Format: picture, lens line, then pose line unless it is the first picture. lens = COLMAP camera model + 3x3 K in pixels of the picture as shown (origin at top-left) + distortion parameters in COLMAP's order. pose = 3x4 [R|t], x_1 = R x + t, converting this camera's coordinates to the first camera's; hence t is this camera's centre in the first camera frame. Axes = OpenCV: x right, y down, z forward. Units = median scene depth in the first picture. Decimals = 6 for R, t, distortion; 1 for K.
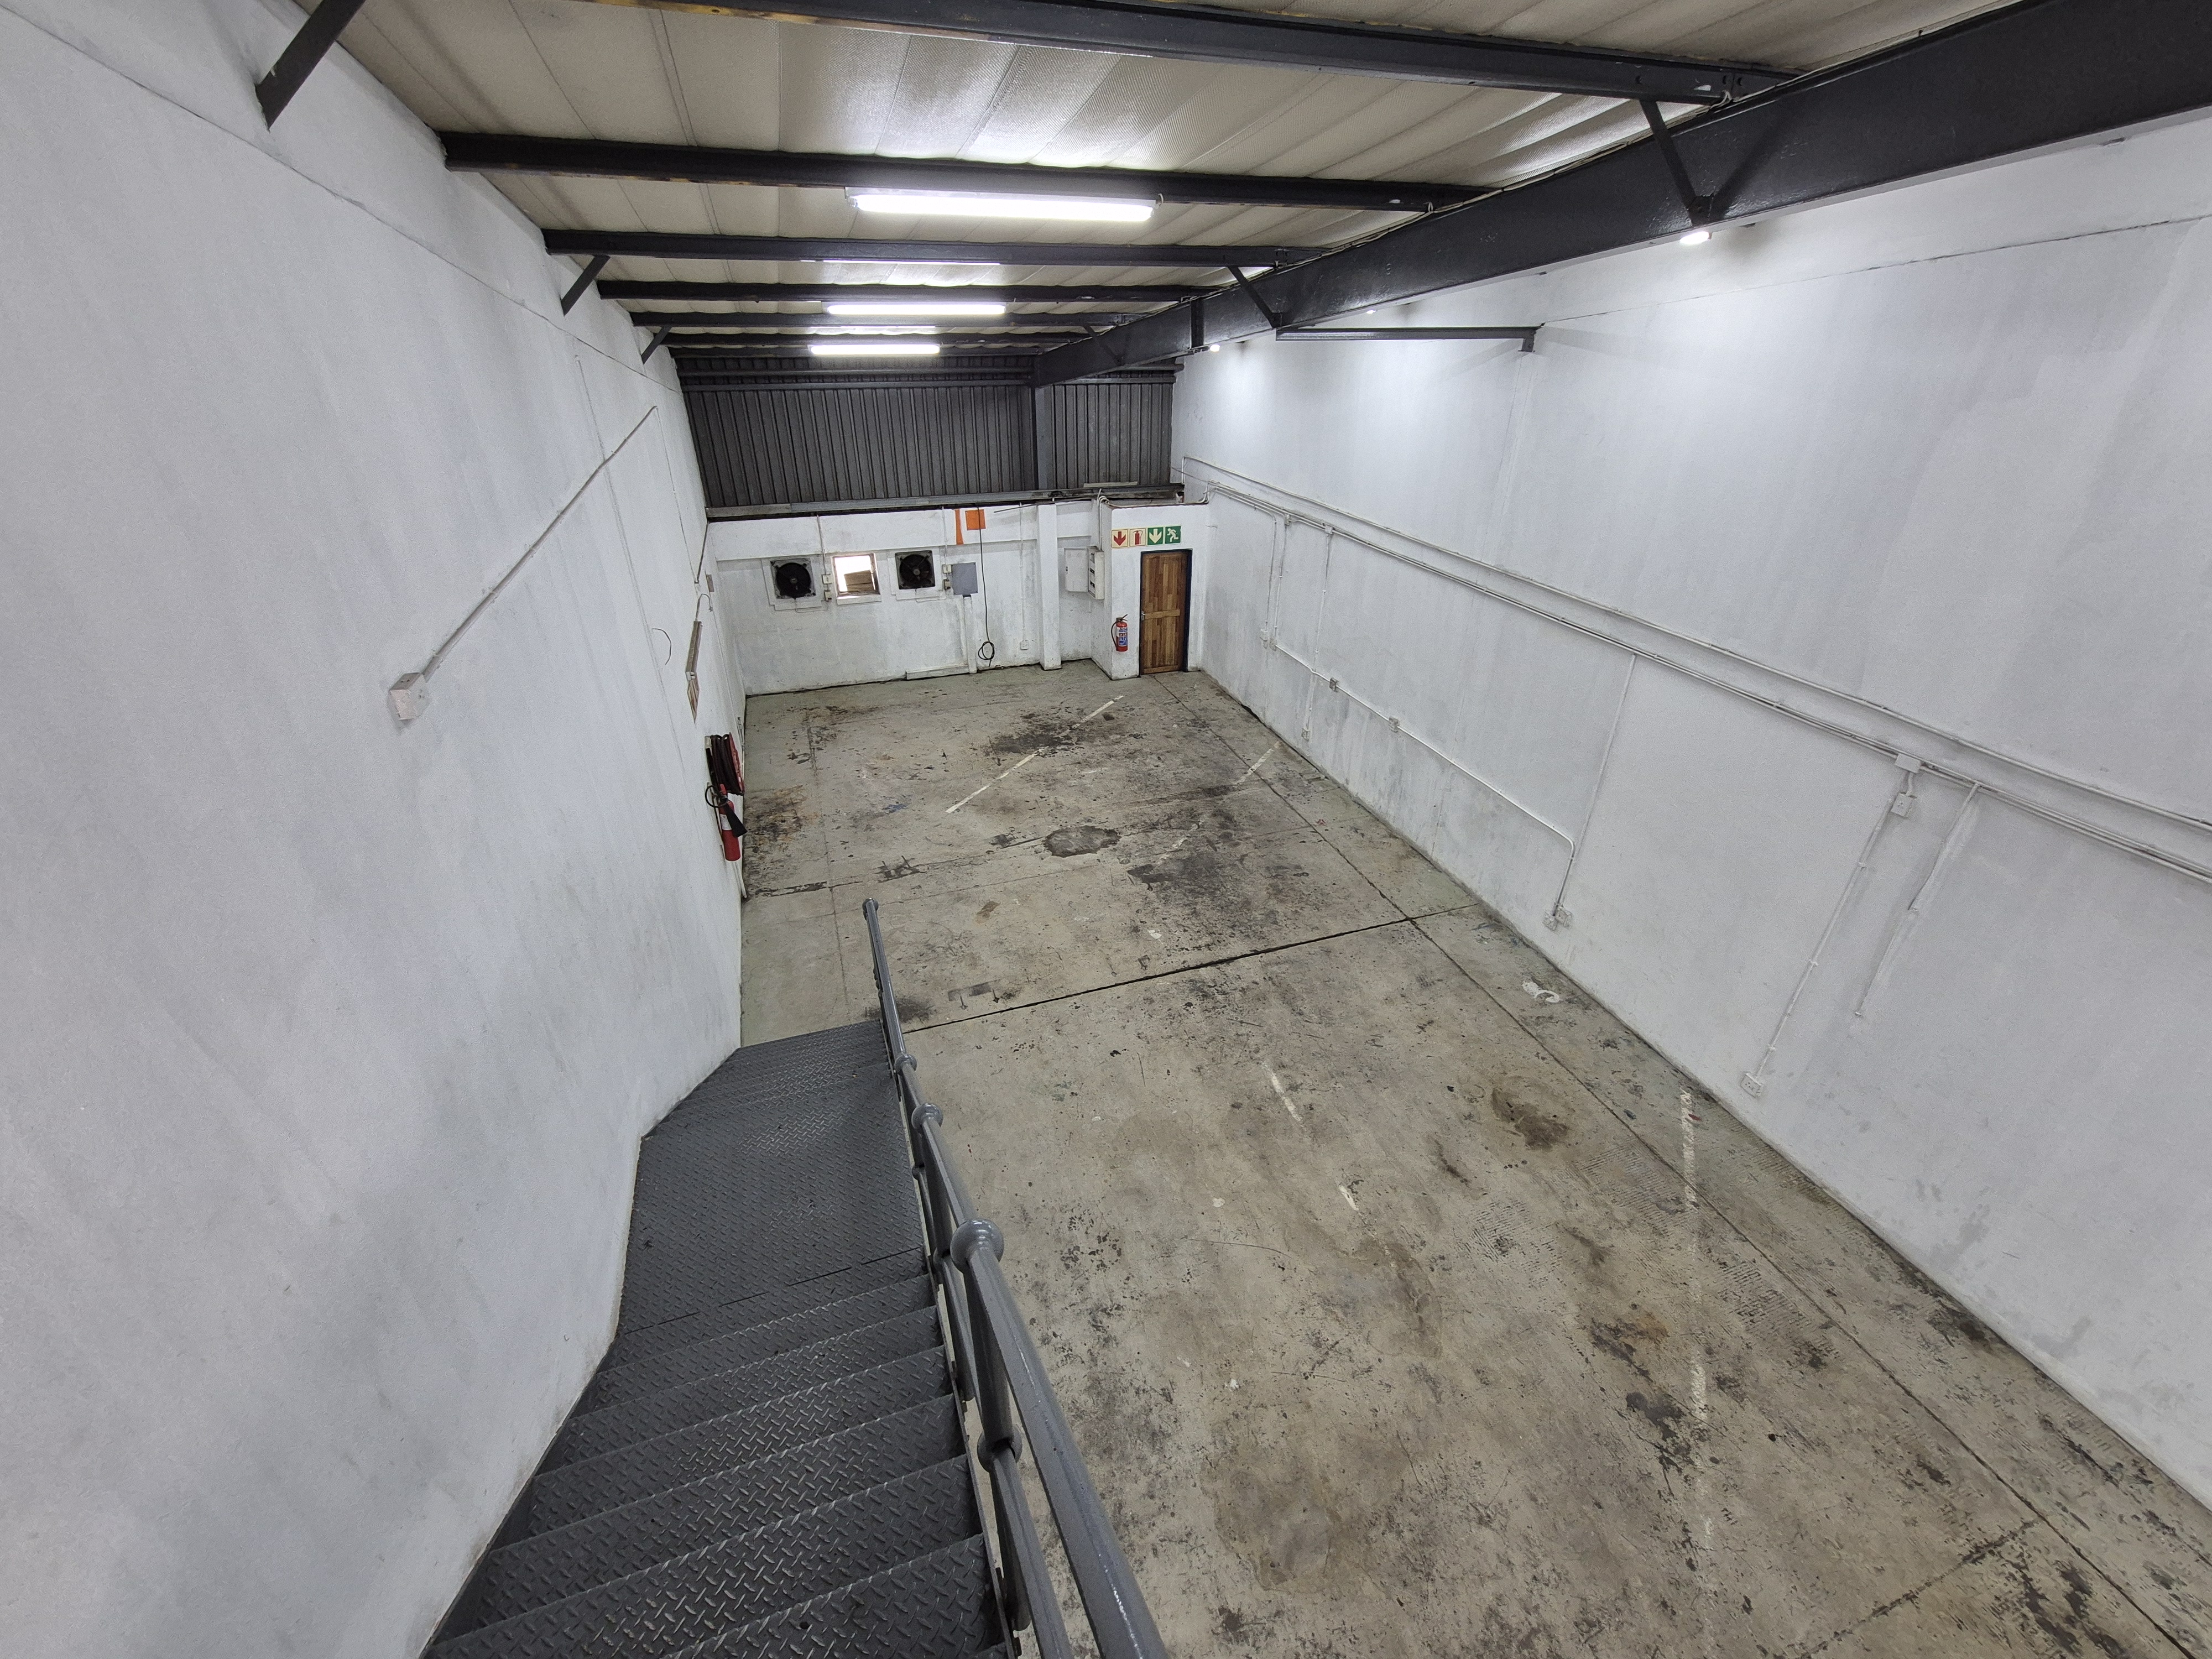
lens RADIAL K [[913.2, 0, 1116.6], [0, 913.2, 817.8], [0, 0, 1]] dist [-0.004243, 0.003806]
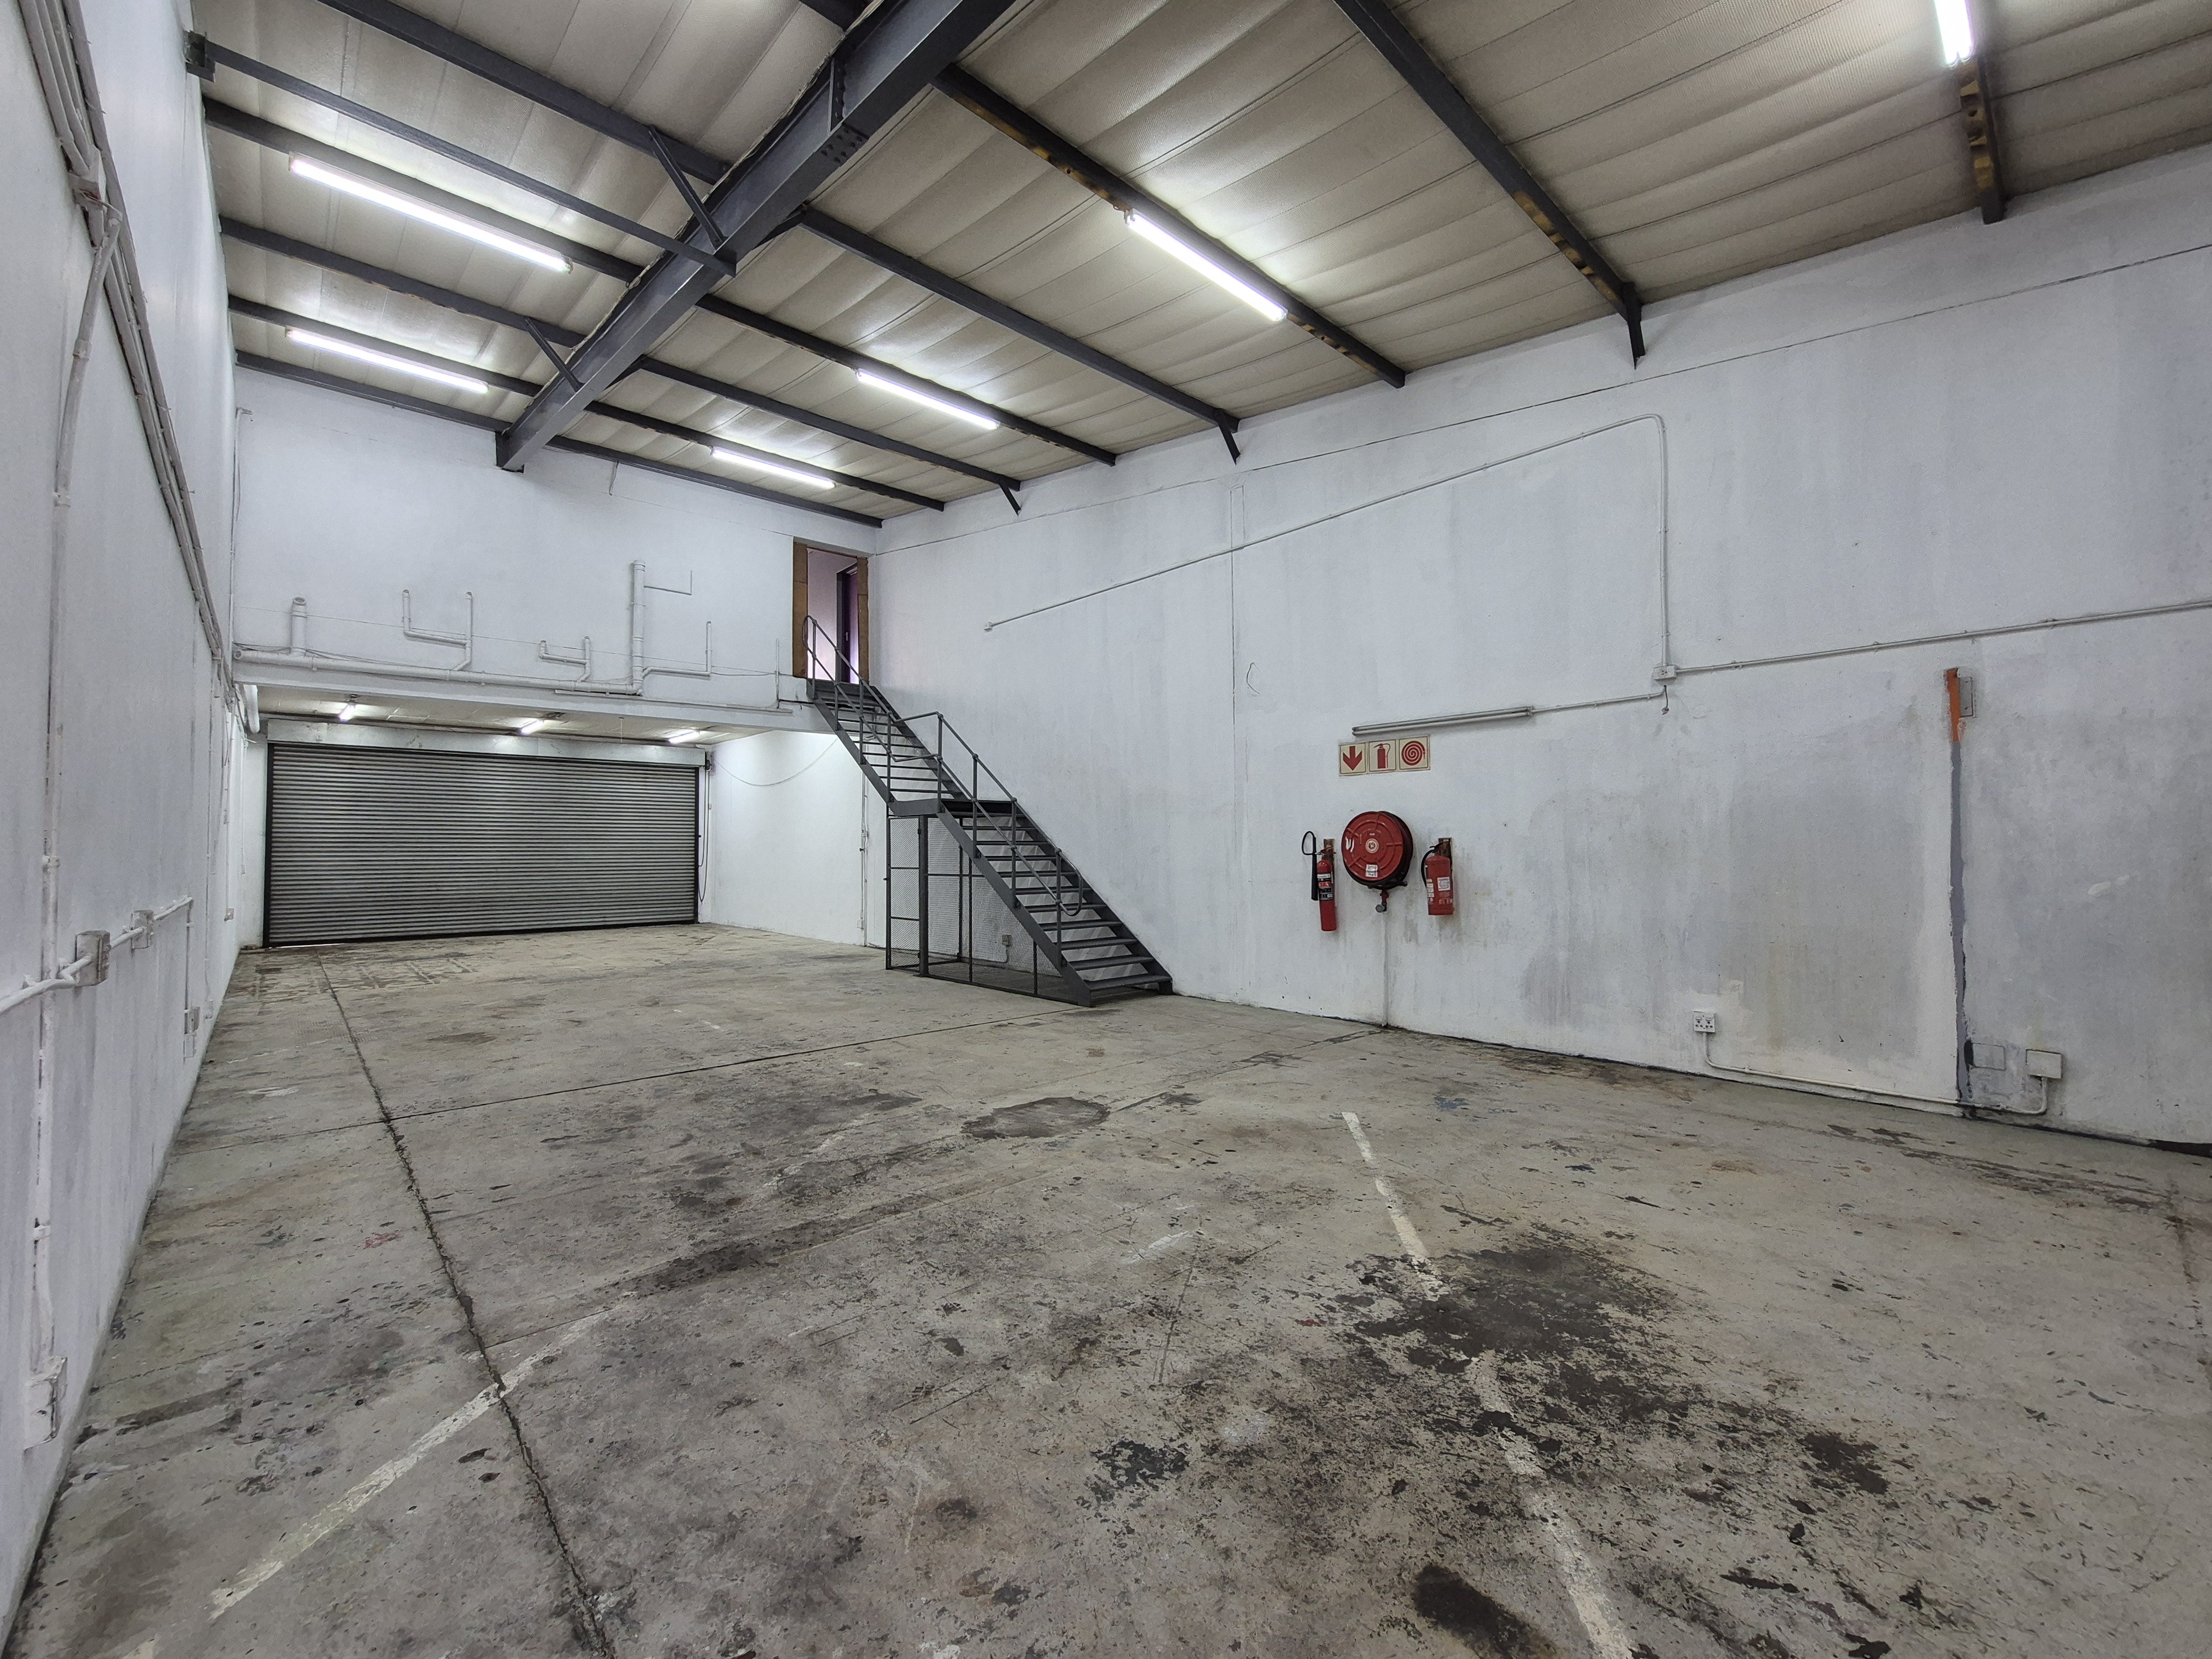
lens RADIAL K [[913.2, 0, 1129.6], [0, 913.2, 817.8], [0, 0, 1]] dist [-0.004243, 0.003806]
pose [[-0.913409, -0.015008, -0.406766, 0.114632], [-0.200867, 0.885786, 0.418372, -0.323073], [0.354028, 0.463851, -0.812100, 1.301045]]
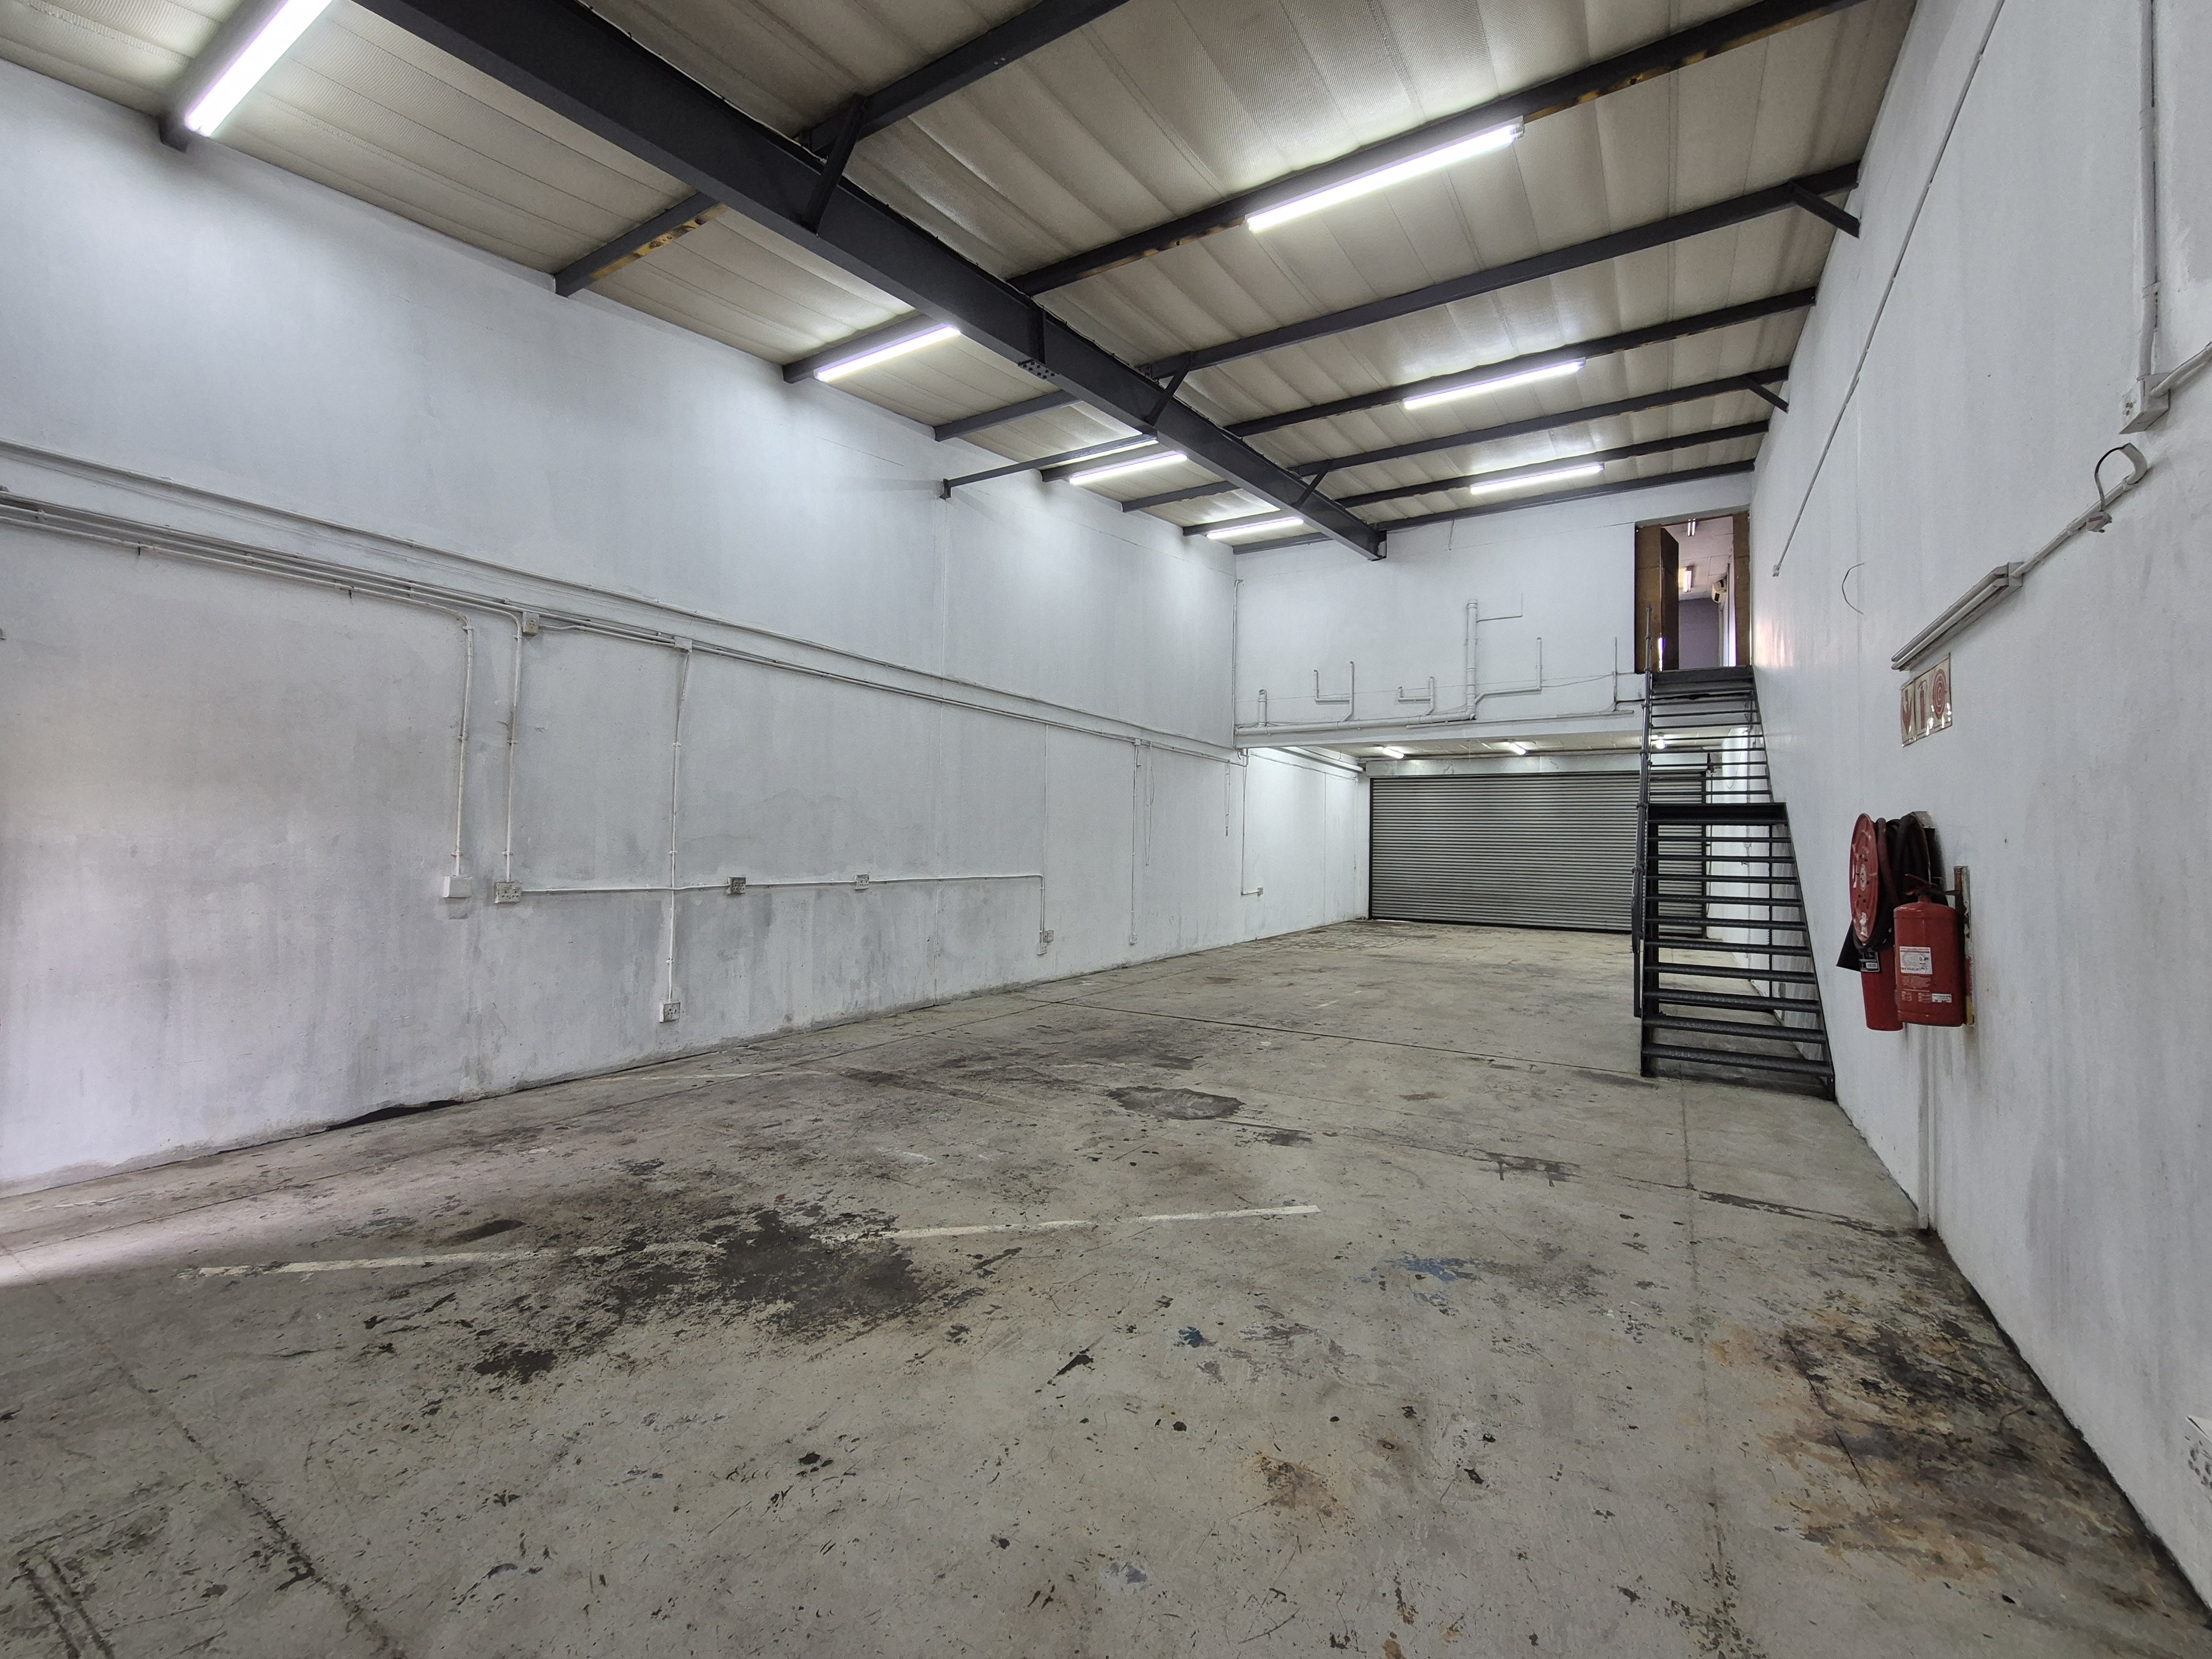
lens RADIAL K [[913.2, 0, 1125.4], [0, 913.2, 822.4], [0, 0, 1]] dist [-0.004243, 0.003806]
pose [[-0.645974, 0.002208, 0.763357, -0.427401], [0.357782, 0.884232, 0.300208, -0.290295], [-0.674322, 0.467042, -0.571981, 1.218062]]
